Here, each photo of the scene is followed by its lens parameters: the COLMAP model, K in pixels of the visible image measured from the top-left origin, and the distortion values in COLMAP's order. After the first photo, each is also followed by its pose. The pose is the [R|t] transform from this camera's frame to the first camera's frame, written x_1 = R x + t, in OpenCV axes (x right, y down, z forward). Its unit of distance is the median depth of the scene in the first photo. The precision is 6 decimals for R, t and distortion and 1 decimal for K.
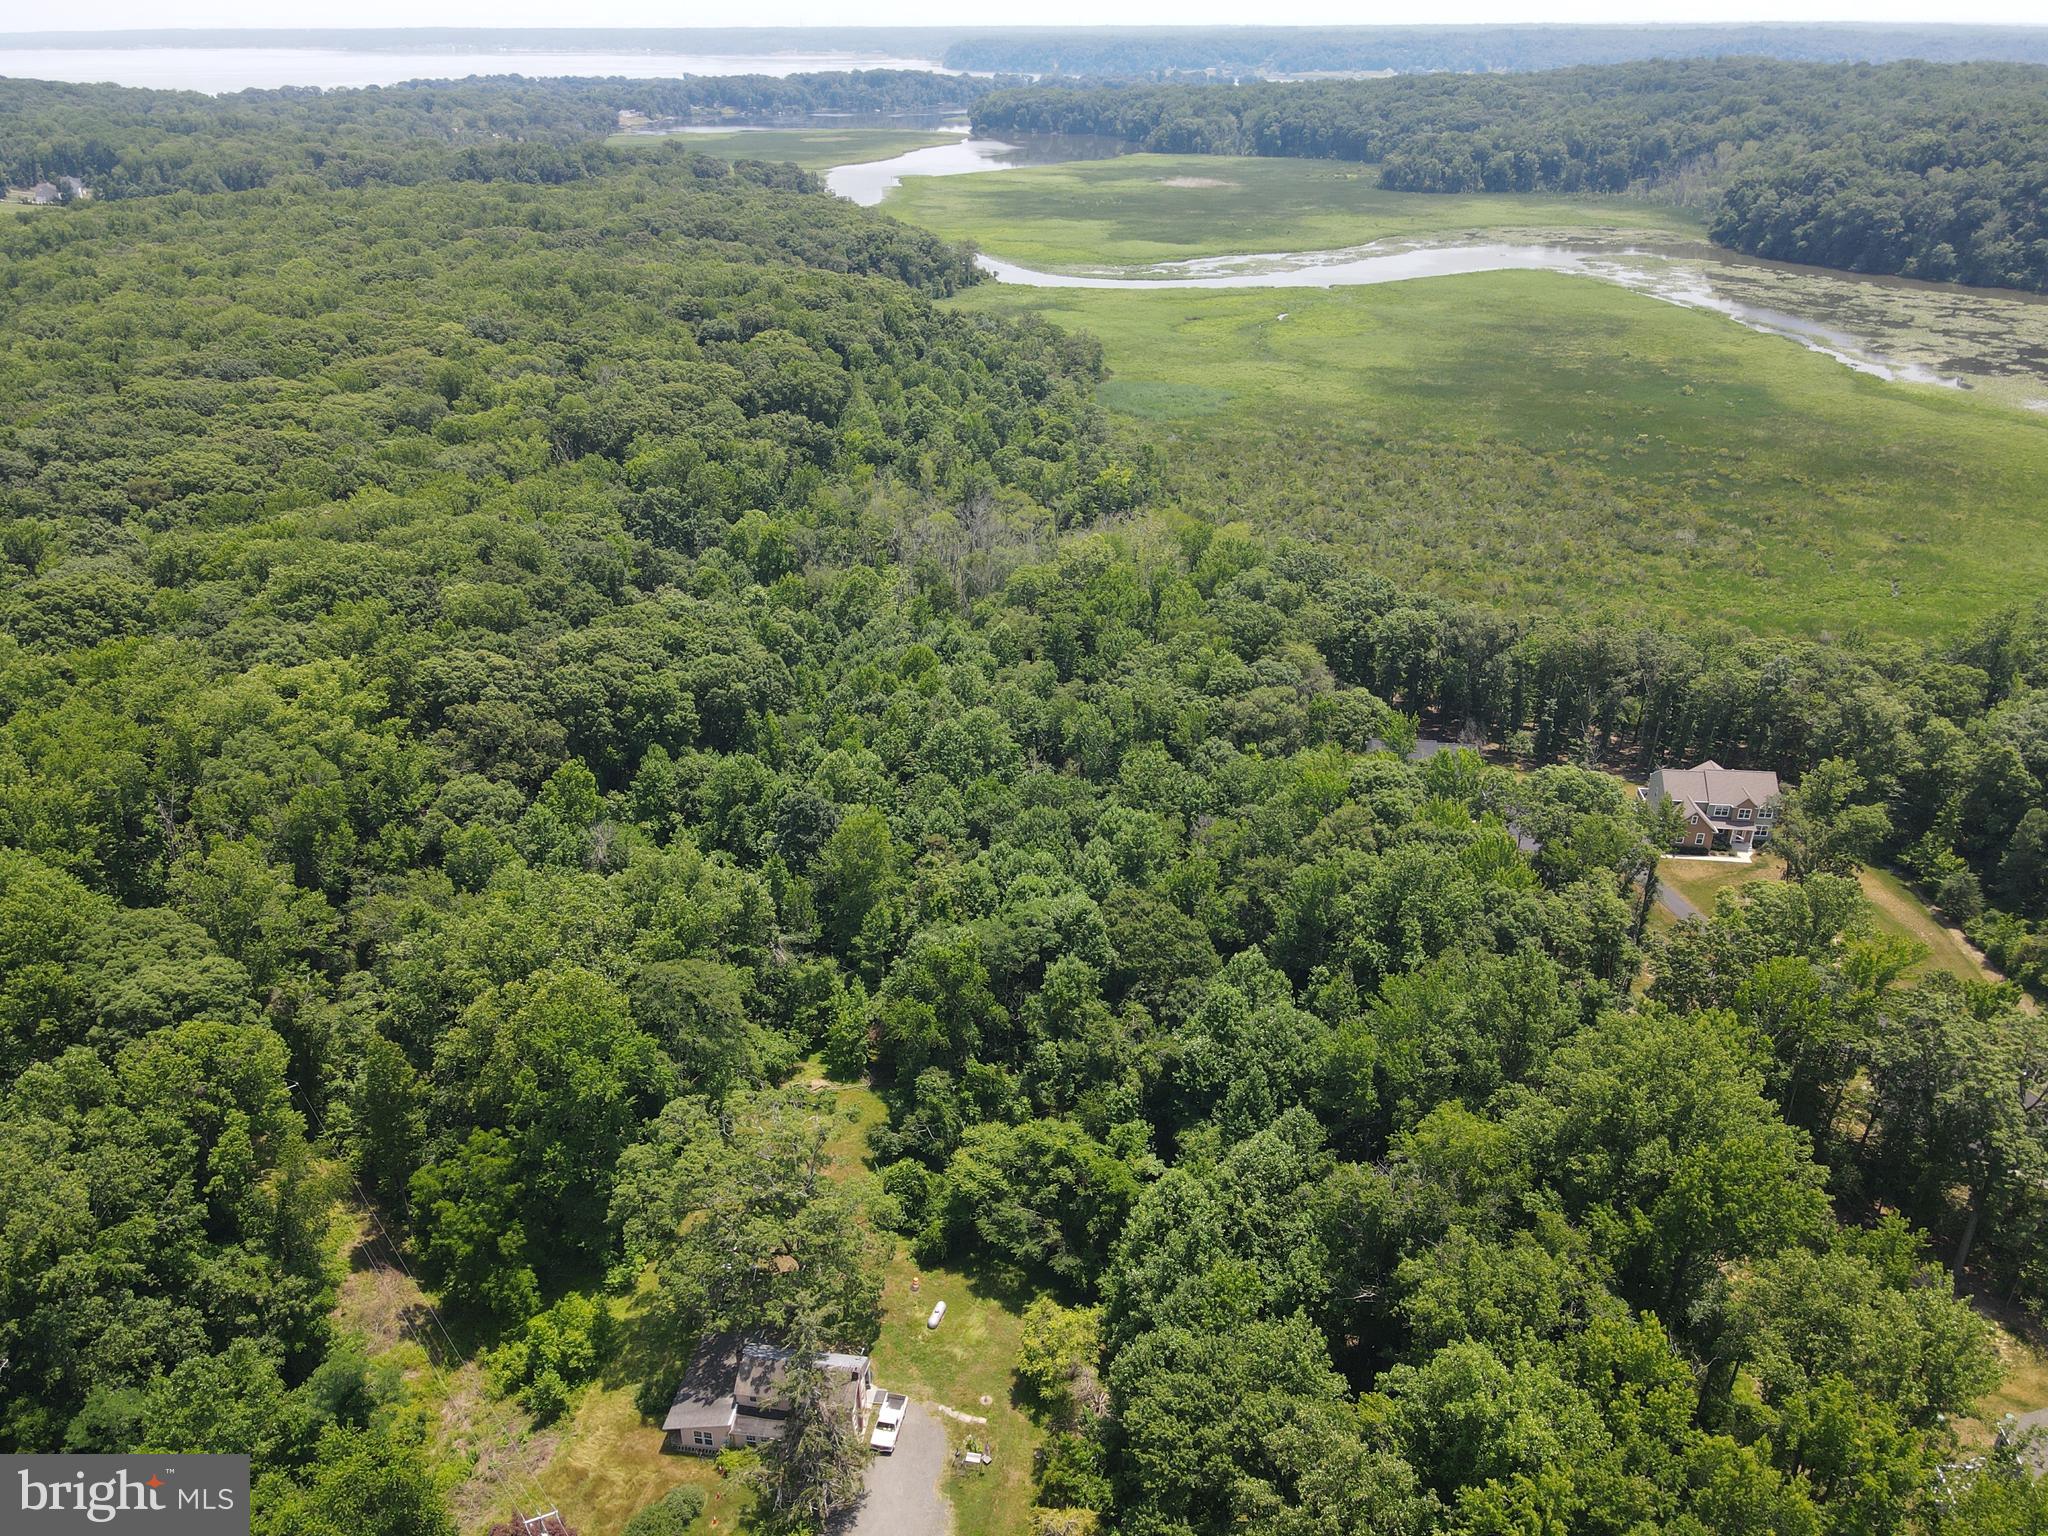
lens RADIAL K [[1500.3, 0, 1009.7], [0, 1500.3, 781.7], [0, 0, 1]] dist [0.010603, 0.011979]
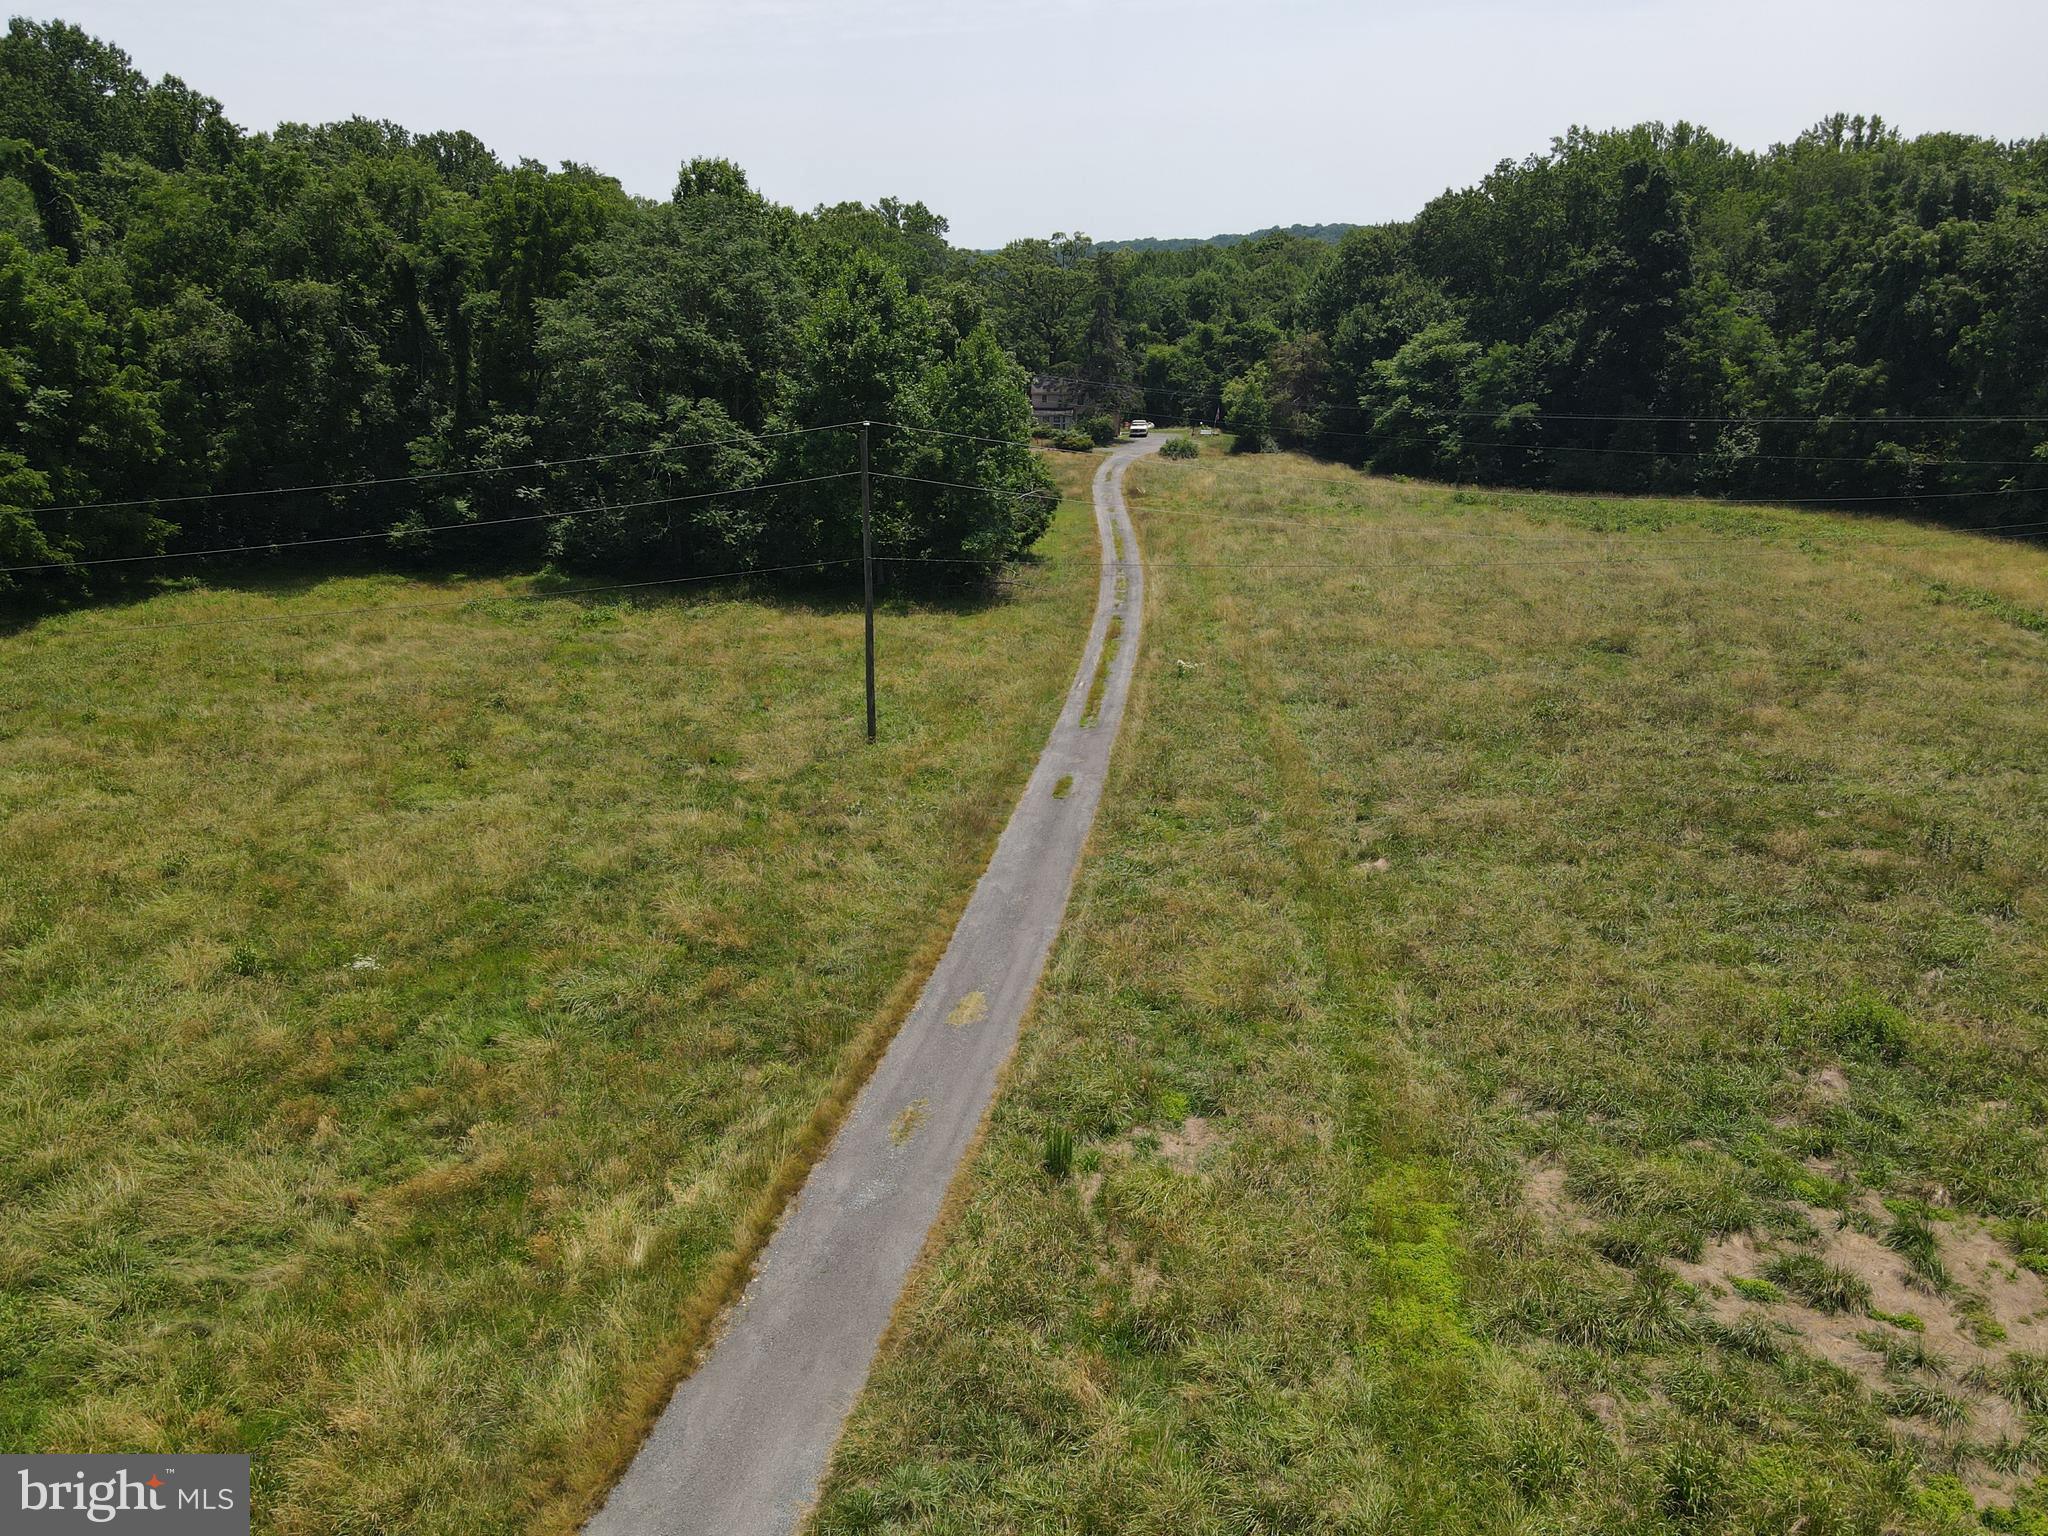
lens RADIAL K [[1500.3, 0, 1009.7], [0, 1500.3, 781.7], [0, 0, 1]] dist [0.010603, 0.011979]
pose [[0.996554, -0.033138, 0.076040, -0.175460], [0.043175, 0.989986, -0.134404, 0.518117], [-0.070825, 0.137224, 0.988005, -0.171377]]
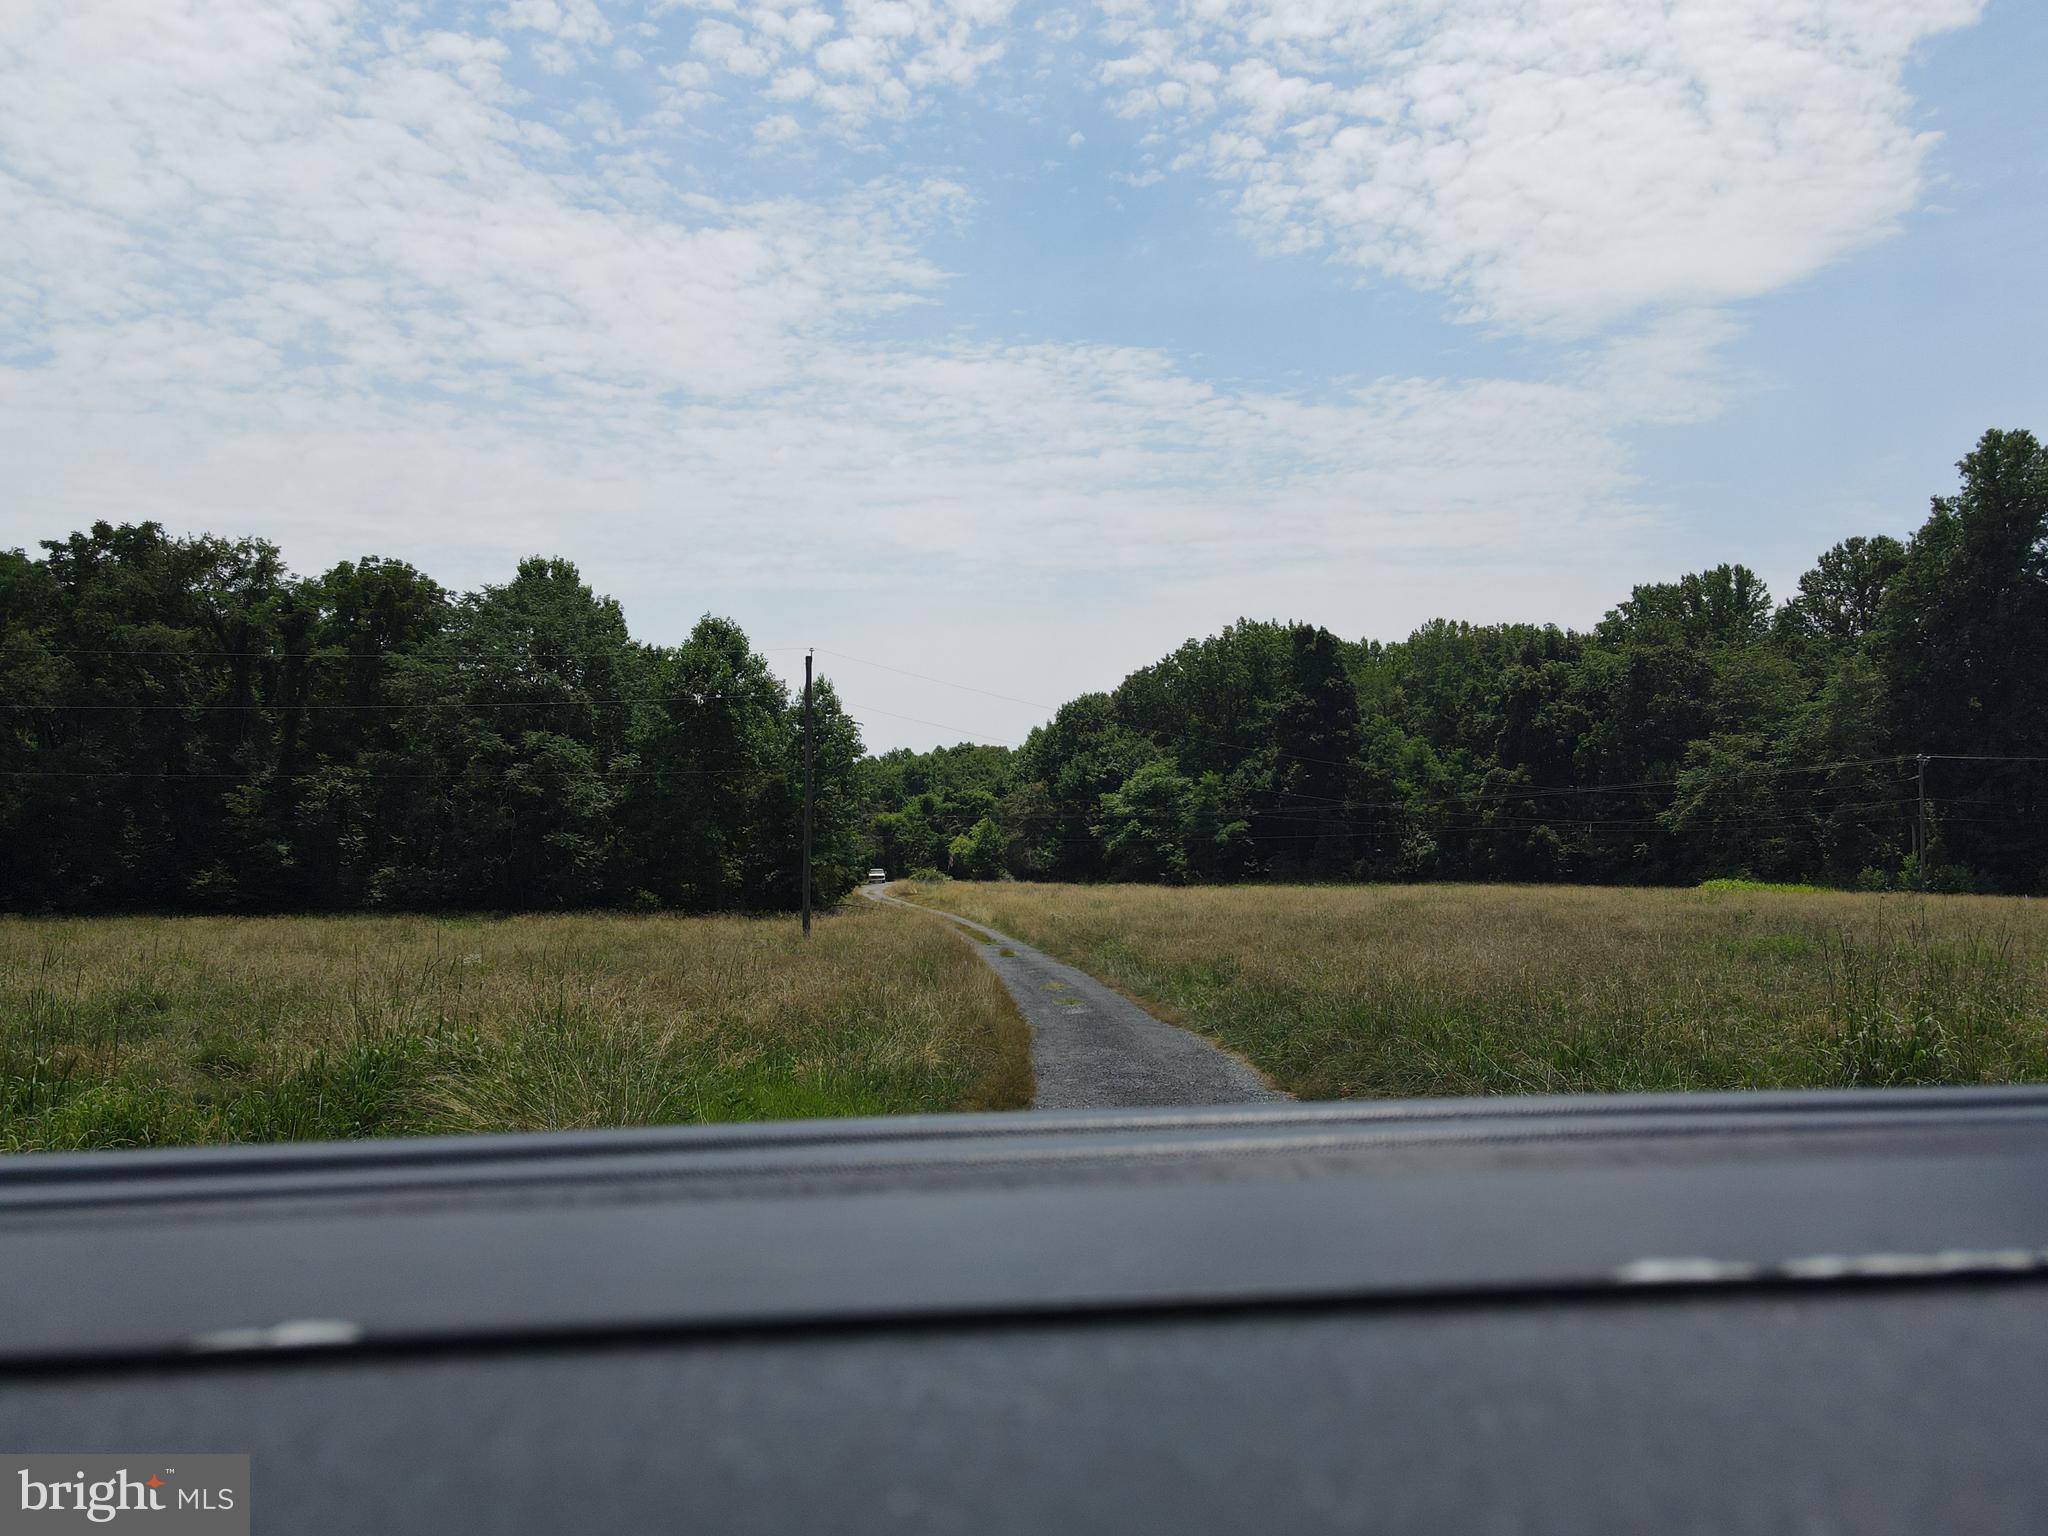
lens RADIAL K [[1507.9, 0, 1013.3], [0, 1507.9, 777.1], [0, 0, 1]] dist [-0.003588, 0.050065]
pose [[0.952774, 0.004479, 0.303648, -0.222730], [0.141346, 0.878440, -0.456469, 0.574403], [-0.268781, 0.477831, 0.836322, -0.168903]]
